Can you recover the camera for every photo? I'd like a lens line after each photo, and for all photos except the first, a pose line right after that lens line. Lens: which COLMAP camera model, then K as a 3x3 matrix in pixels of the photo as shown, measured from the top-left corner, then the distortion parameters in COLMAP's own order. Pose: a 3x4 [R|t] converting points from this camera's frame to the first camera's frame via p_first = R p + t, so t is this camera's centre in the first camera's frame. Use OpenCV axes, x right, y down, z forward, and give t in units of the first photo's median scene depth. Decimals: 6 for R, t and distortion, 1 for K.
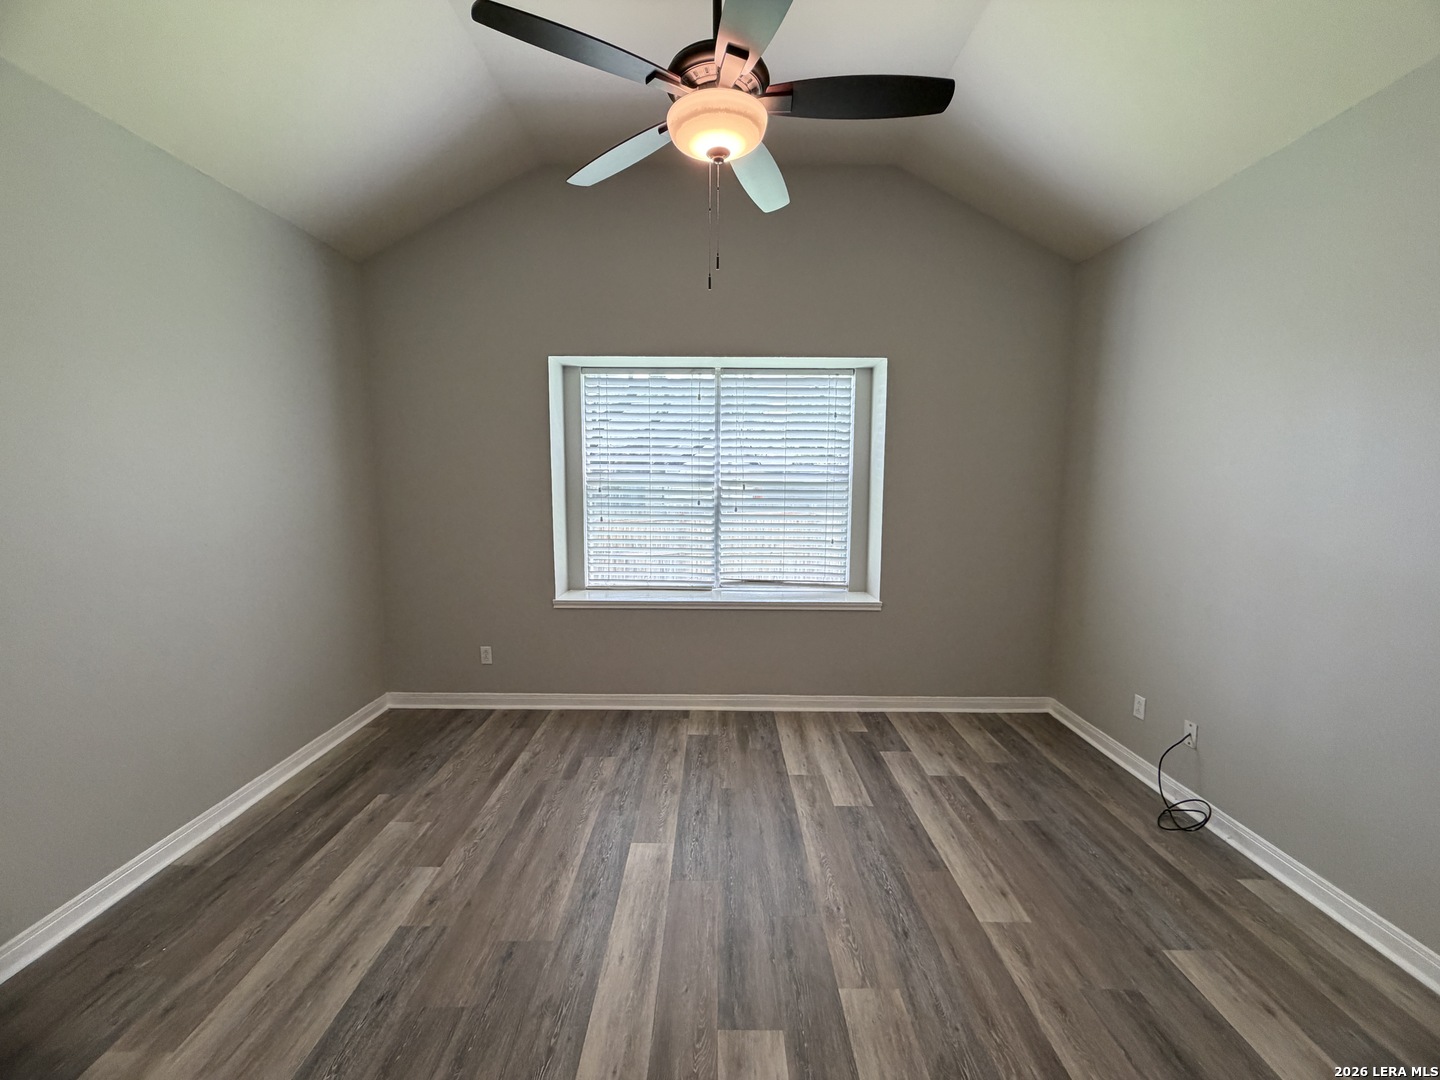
lens RADIAL K [[574.5, 0, 714.8], [0, 574.5, 538.5], [0, 0, 1]] dist [0.000578, 0.000074]
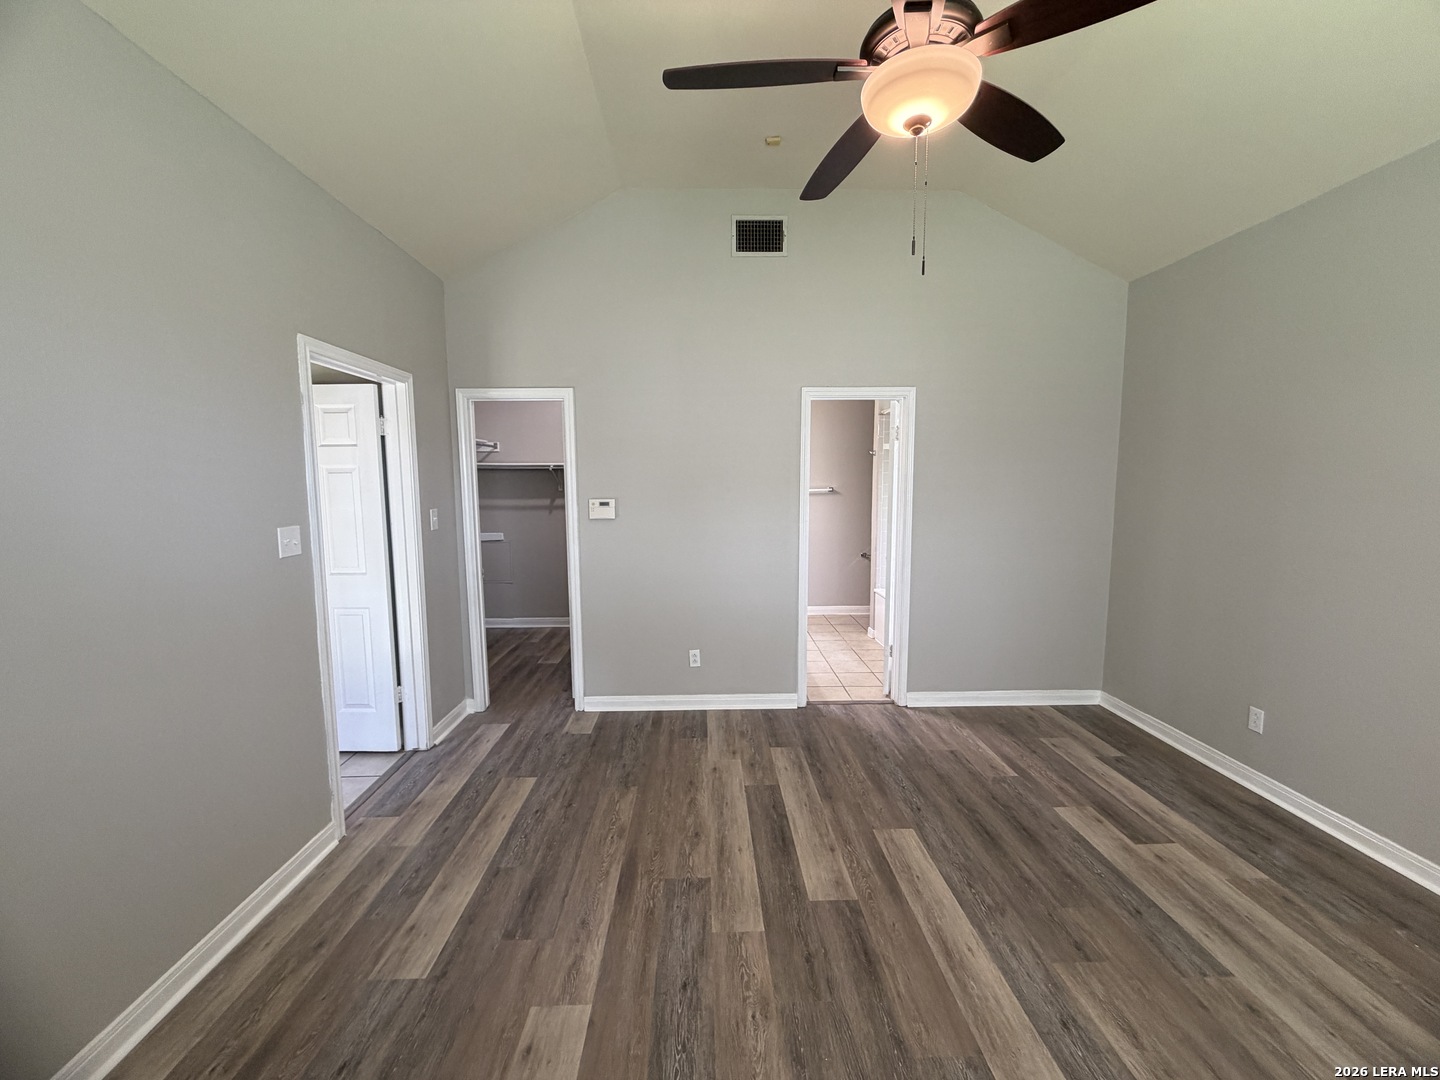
lens RADIAL K [[574.5, 0, 714.8], [0, 574.5, 538.5], [0, 0, 1]] dist [0.000578, 0.000074]
pose [[-0.999613, 0.006083, -0.027132, 0.326769], [0.000339, 0.978370, 0.206864, -0.214191], [0.027804, 0.206775, -0.977993, 1.877339]]
